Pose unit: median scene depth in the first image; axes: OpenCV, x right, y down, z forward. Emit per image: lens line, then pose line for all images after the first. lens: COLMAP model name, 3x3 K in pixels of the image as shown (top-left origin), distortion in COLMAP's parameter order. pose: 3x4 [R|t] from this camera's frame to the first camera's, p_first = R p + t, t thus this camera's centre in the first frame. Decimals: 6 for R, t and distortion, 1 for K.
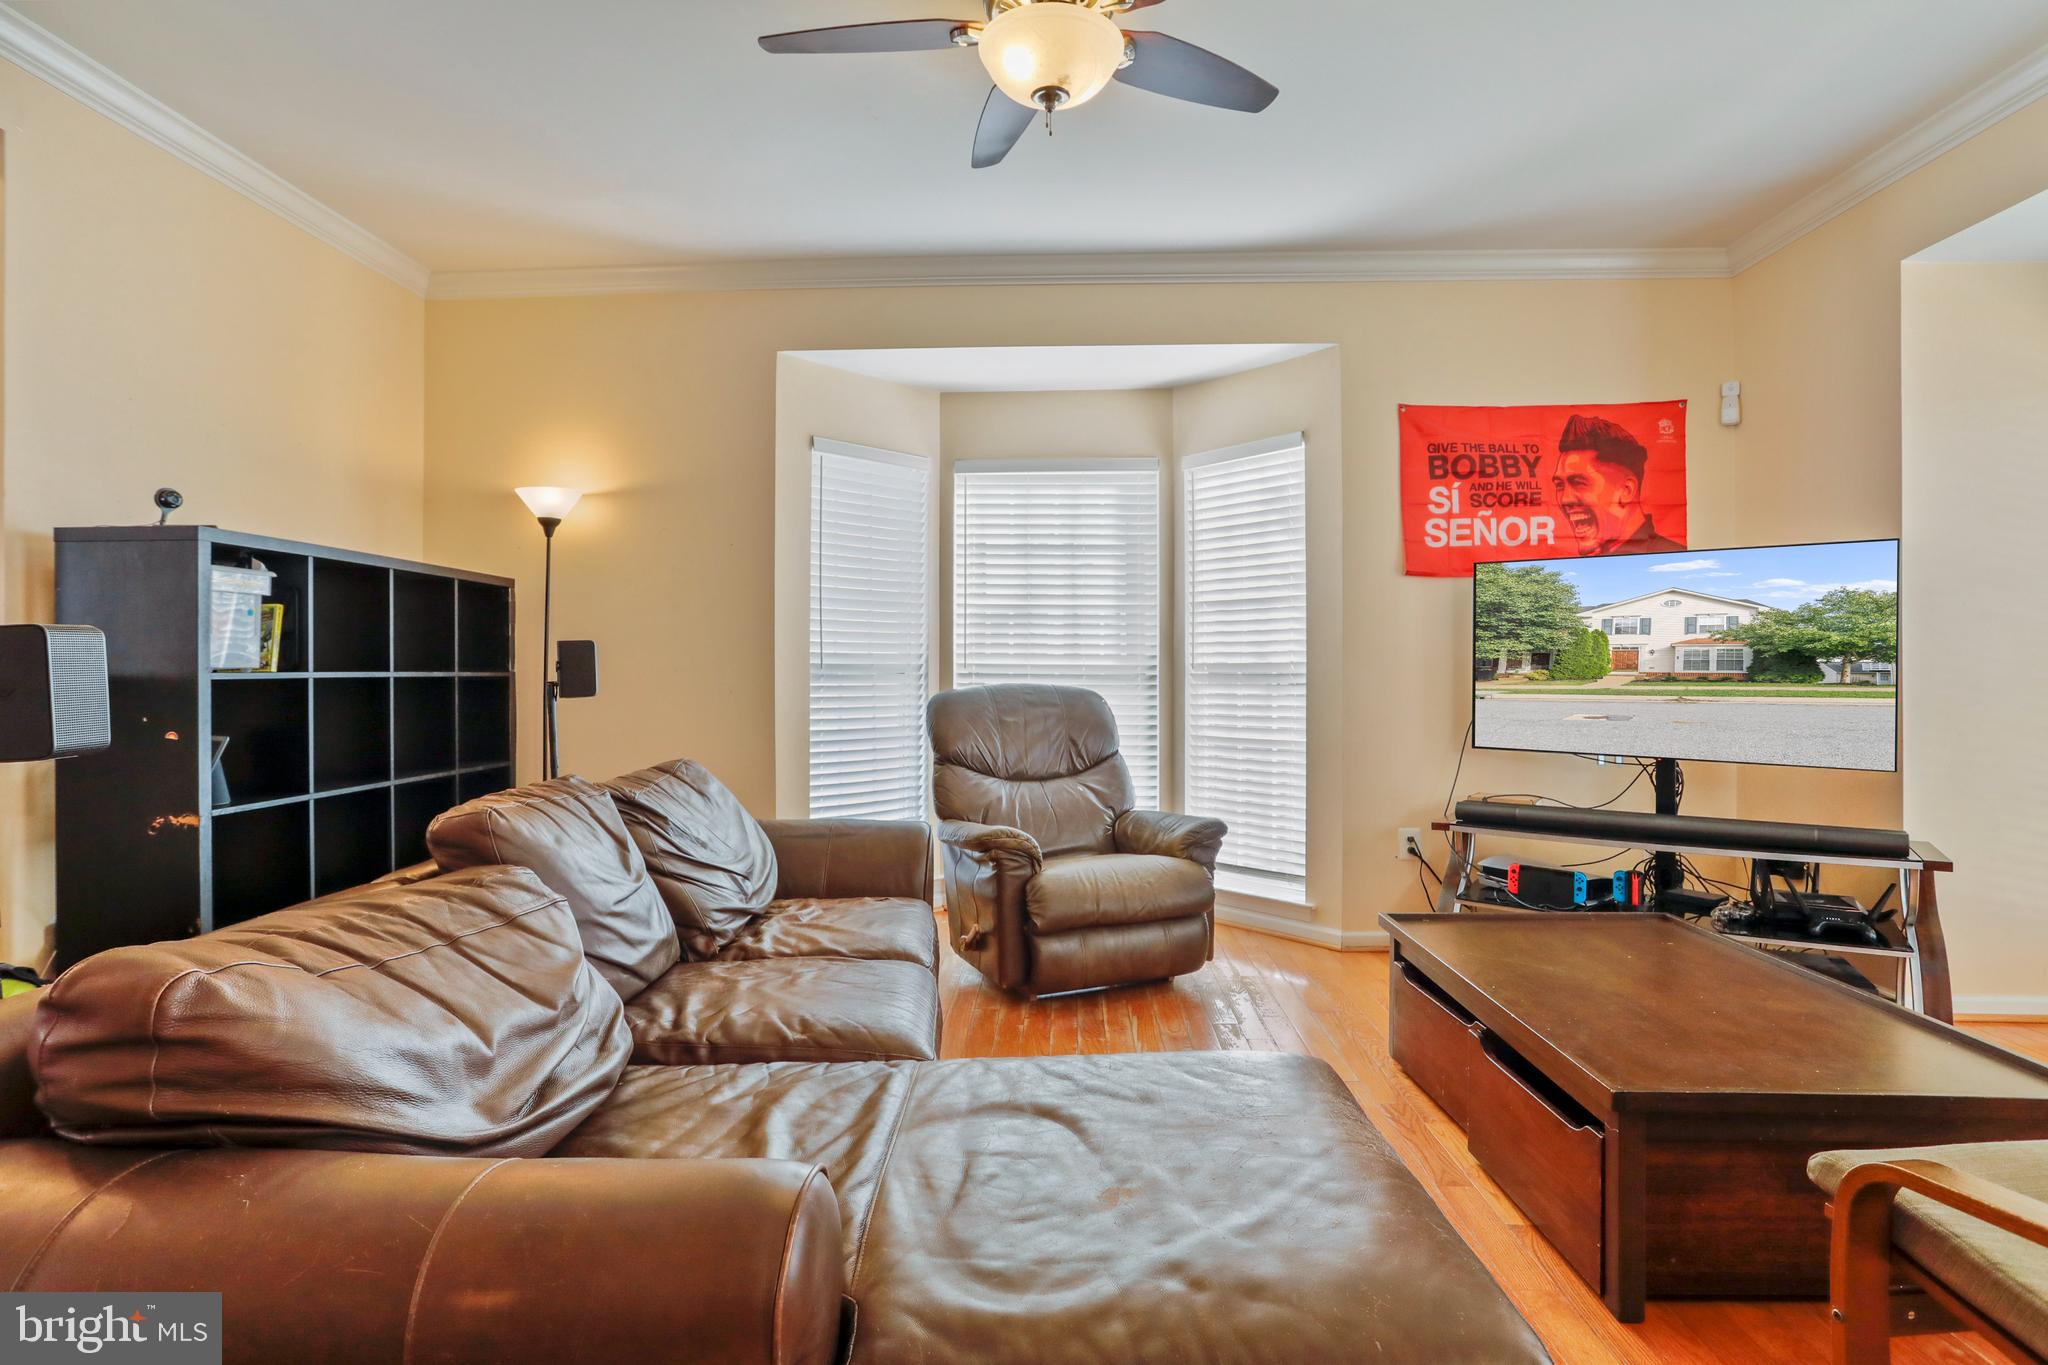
lens RADIAL K [[994.6, 0, 1007.6], [0, 994.6, 666.1], [0, 0, 1]] dist [-0.041178, 0.018253]
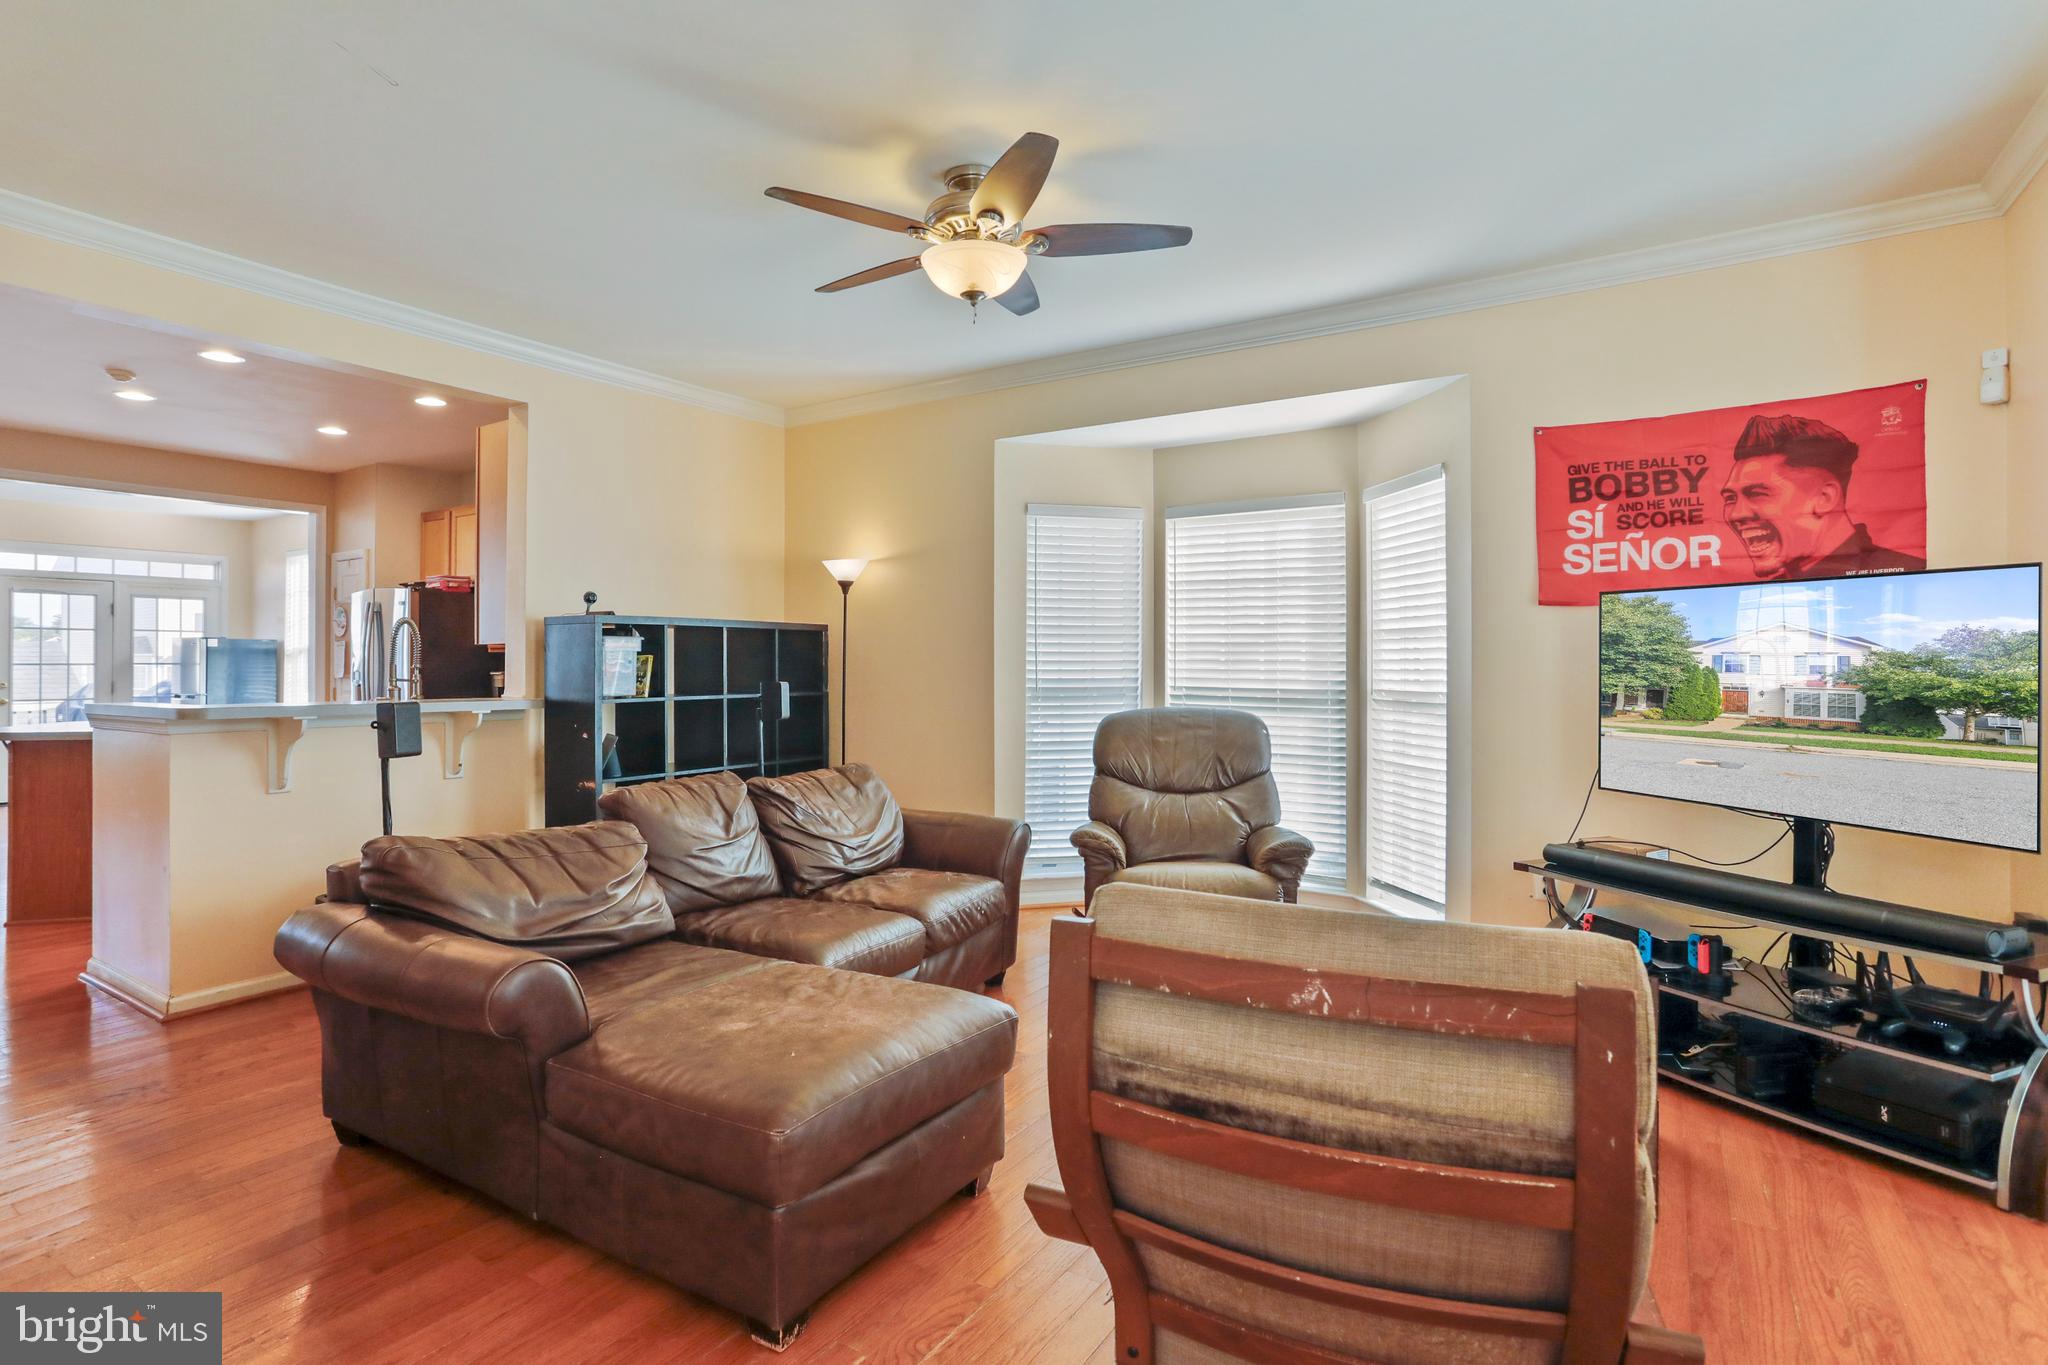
lens RADIAL K [[994.6, 0, 1026.7], [0, 994.6, 649.8], [0, 0, 1]] dist [-0.041178, 0.018253]
pose [[0.863076, -0.006048, -0.505038, 0.499895], [0.002667, 0.999969, -0.007418, -0.046328], [0.505067, 0.005055, 0.863065, -0.090922]]
